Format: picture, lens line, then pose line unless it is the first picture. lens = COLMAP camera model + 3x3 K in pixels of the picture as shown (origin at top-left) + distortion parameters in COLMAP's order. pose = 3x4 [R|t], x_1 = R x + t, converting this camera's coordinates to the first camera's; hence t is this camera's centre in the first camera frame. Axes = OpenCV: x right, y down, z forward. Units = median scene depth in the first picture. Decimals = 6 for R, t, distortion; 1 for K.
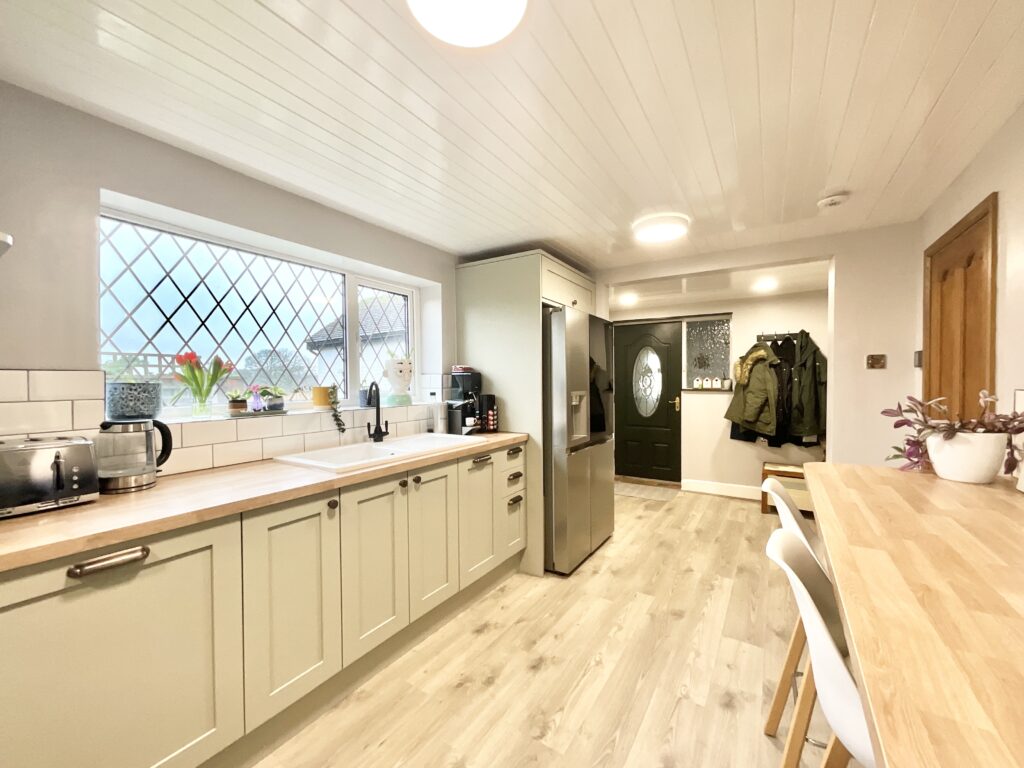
lens RADIAL K [[409.0, 0, 512.0], [0, 409.0, 384.0], [0, 0, 1]] dist [0.000005, -0.000688]
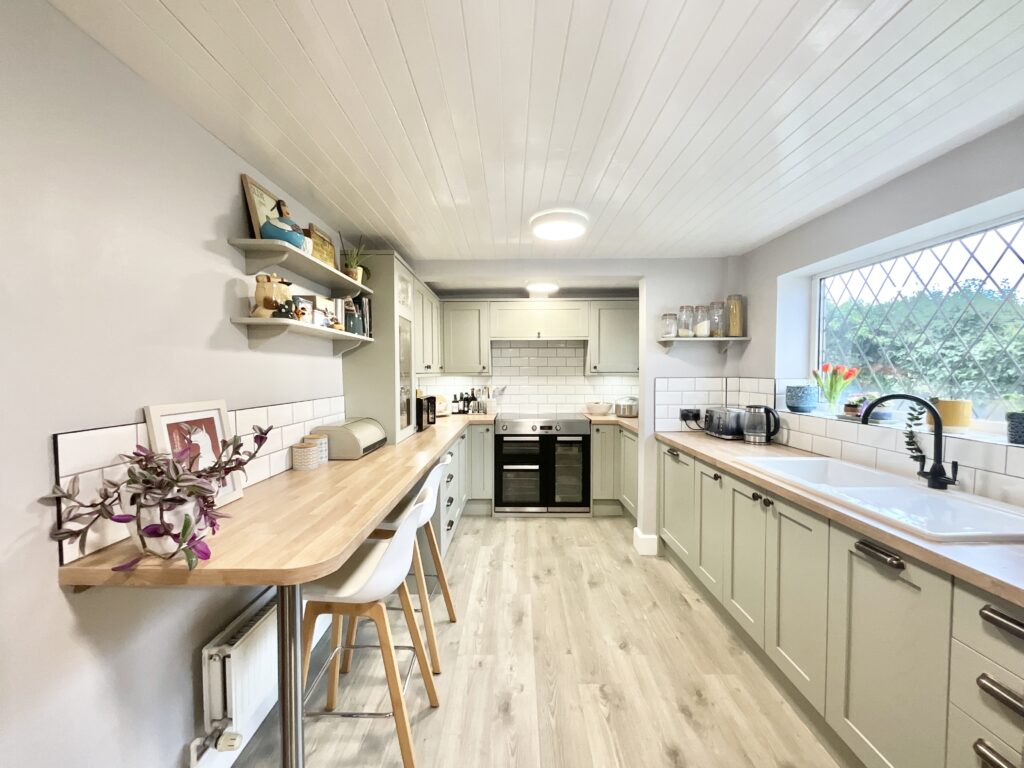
lens RADIAL K [[409.0, 0, 512.0], [0, 409.0, 384.0], [0, 0, 1]] dist [0.000005, -0.000688]
pose [[-0.843592, 0.025205, -0.536393, 0.758213], [0.003291, 0.999122, 0.041771, -0.070933], [0.536975, 0.033472, -0.842934, 1.522815]]
